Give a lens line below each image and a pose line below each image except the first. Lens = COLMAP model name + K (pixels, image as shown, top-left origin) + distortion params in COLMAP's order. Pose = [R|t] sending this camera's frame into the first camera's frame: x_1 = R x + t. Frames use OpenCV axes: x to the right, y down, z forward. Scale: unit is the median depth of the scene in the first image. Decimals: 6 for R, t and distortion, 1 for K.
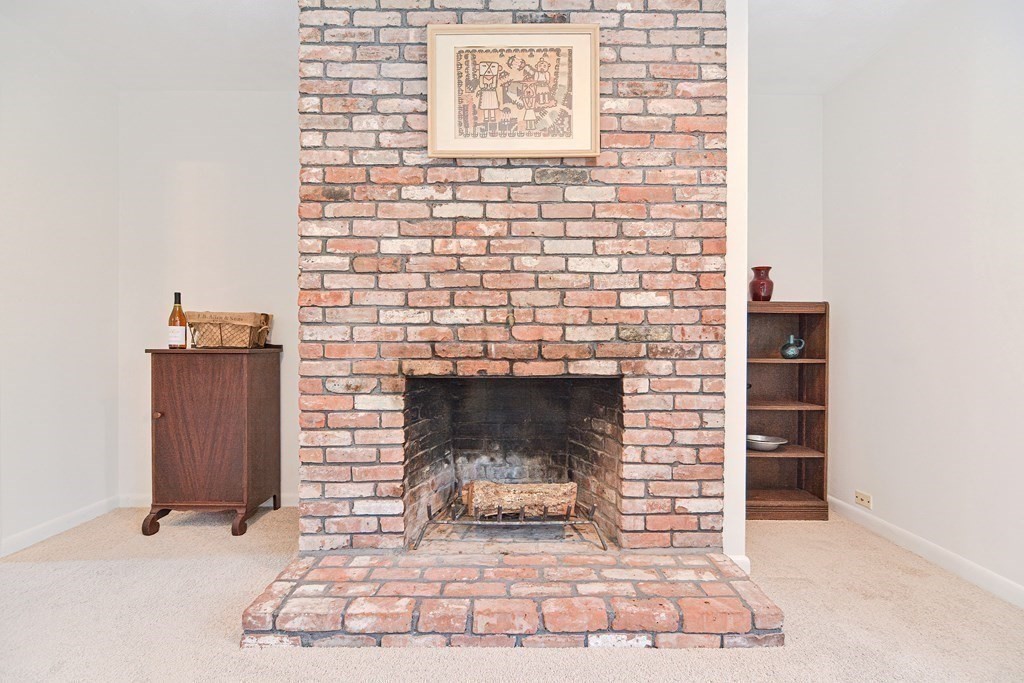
lens RADIAL K [[493.1, 0, 510.4], [0, 493.1, 346.9], [0, 0, 1]] dist [0.003596, -0.008617]
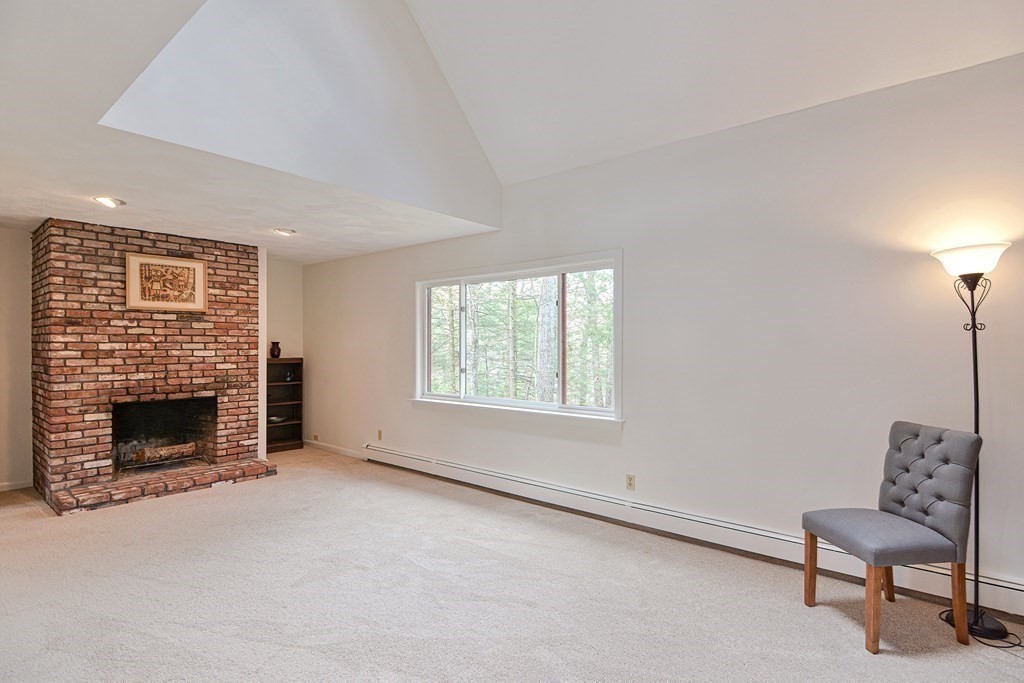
lens RADIAL K [[493.1, 0, 510.8], [0, 493.1, 347.8], [0, 0, 1]] dist [0.003596, -0.008617]
pose [[0.640276, -0.002217, 0.768141, -0.777282], [0.006322, 0.999977, -0.002383, -0.179857], [-0.768119, 0.006382, 0.640276, -1.849723]]
